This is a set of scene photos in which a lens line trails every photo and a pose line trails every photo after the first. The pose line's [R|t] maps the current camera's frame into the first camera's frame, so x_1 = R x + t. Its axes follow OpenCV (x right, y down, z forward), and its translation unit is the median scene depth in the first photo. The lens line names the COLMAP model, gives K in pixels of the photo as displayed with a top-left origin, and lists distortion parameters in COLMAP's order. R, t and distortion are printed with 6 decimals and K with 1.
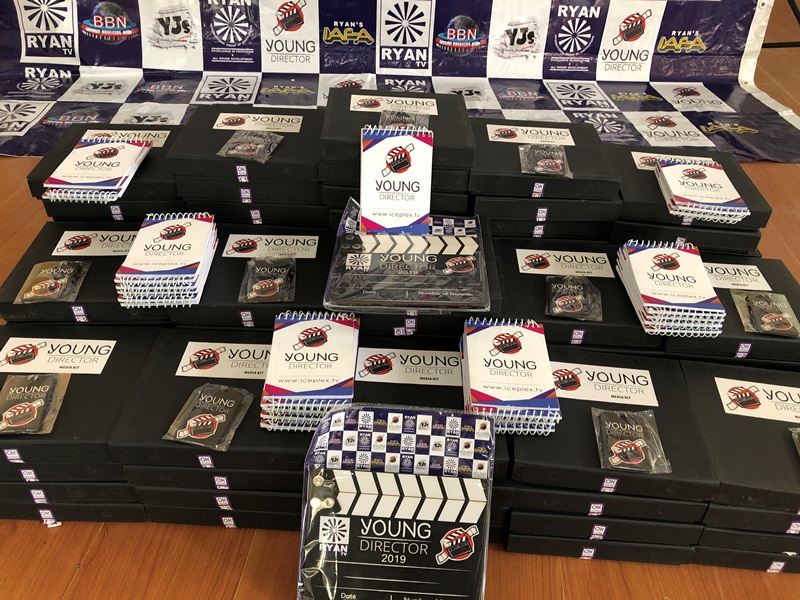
lens RADIAL K [[680.9, 0, 395.3], [0, 680.9, 301.3], [0, 0, 1]] dist [0.005409, 0.000619]
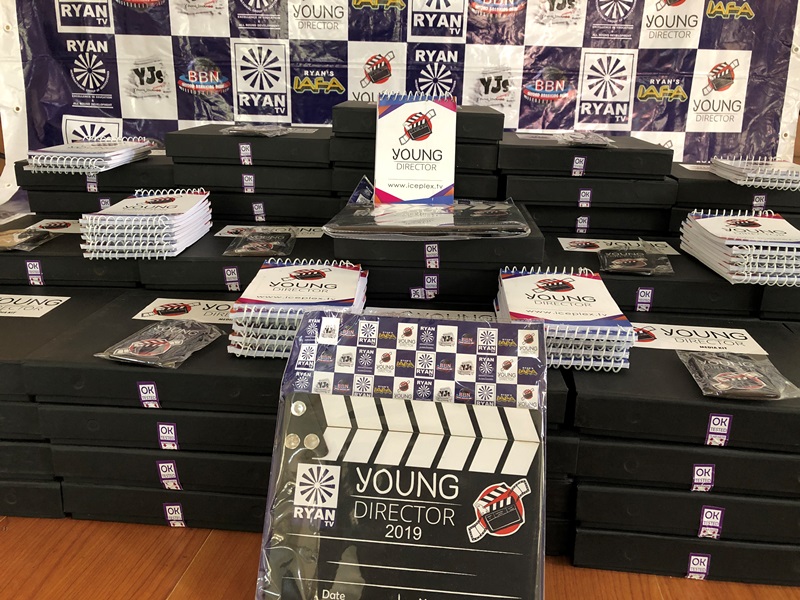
lens RADIAL K [[680.9, 0, 395.3], [0, 680.9, 301.3], [0, 0, 1]] dist [0.005409, 0.000619]
pose [[0.998726, -0.003295, -0.050354, 0.023776], [-0.014496, 0.937074, -0.348830, 0.399304], [0.048334, 0.349116, 0.935832, 0.299054]]
